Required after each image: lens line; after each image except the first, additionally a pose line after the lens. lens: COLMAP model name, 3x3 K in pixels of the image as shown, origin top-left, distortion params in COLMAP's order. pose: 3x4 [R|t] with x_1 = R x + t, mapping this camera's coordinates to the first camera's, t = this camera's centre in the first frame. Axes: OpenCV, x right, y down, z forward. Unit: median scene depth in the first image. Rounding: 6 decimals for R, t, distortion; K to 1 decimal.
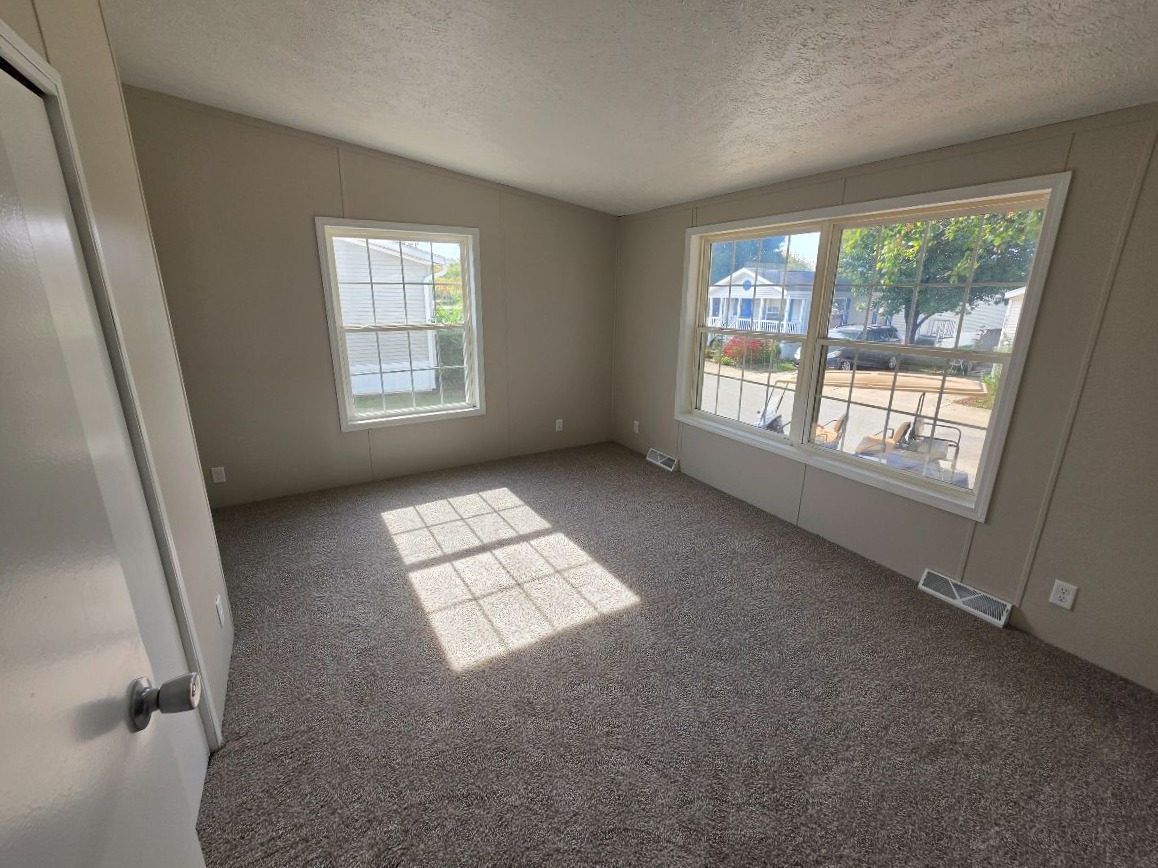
lens RADIAL K [[488.0, 0, 578.2], [0, 488.0, 424.1], [0, 0, 1]] dist [-0.002074, 0.000034]
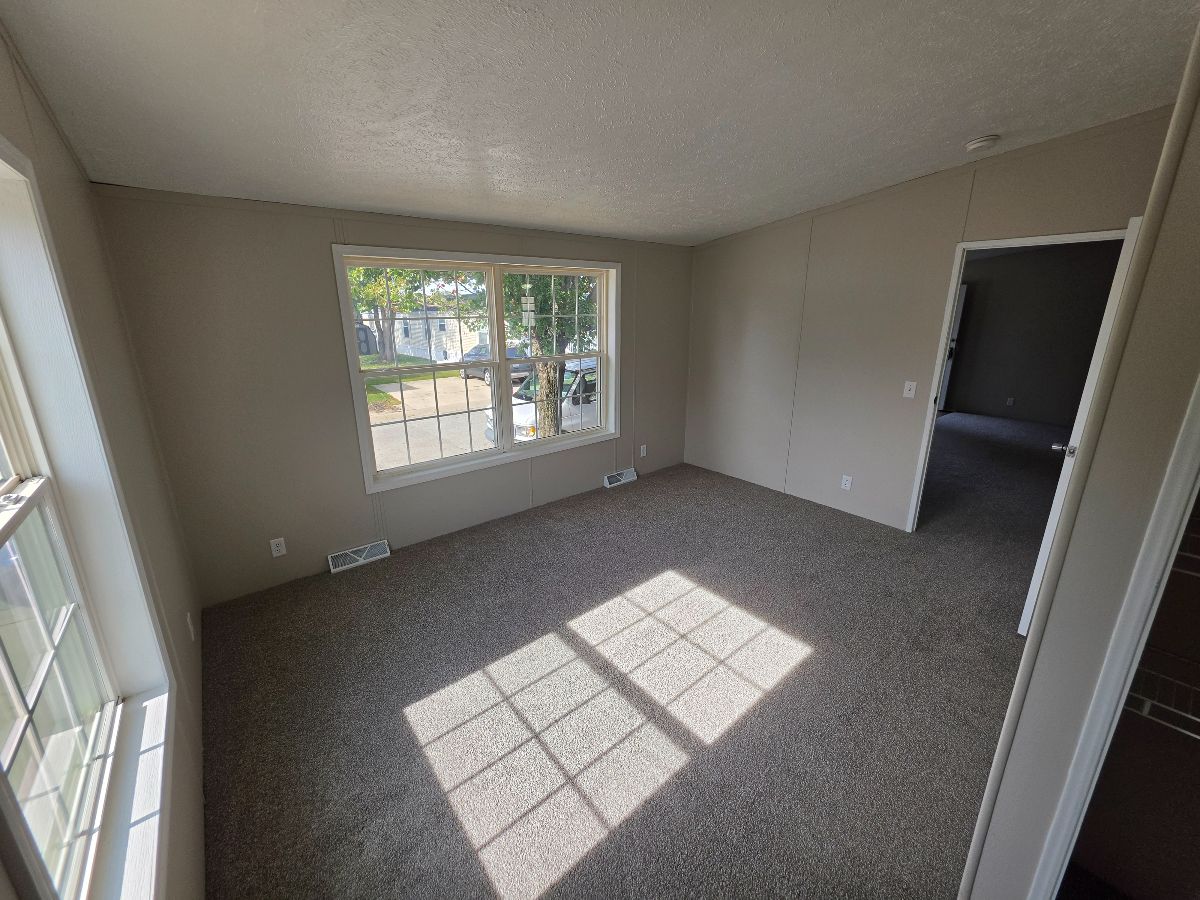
lens RADIAL K [[483.3, 0, 600.4], [0, 483.3, 441.4], [0, 0, 1]] dist [-0.001364, 0.000085]
pose [[-0.160800, -0.276314, 0.947520, -0.761989], [0.264511, 0.912830, 0.311087, -0.310079], [-0.950882, 0.300652, -0.073695, 0.944201]]
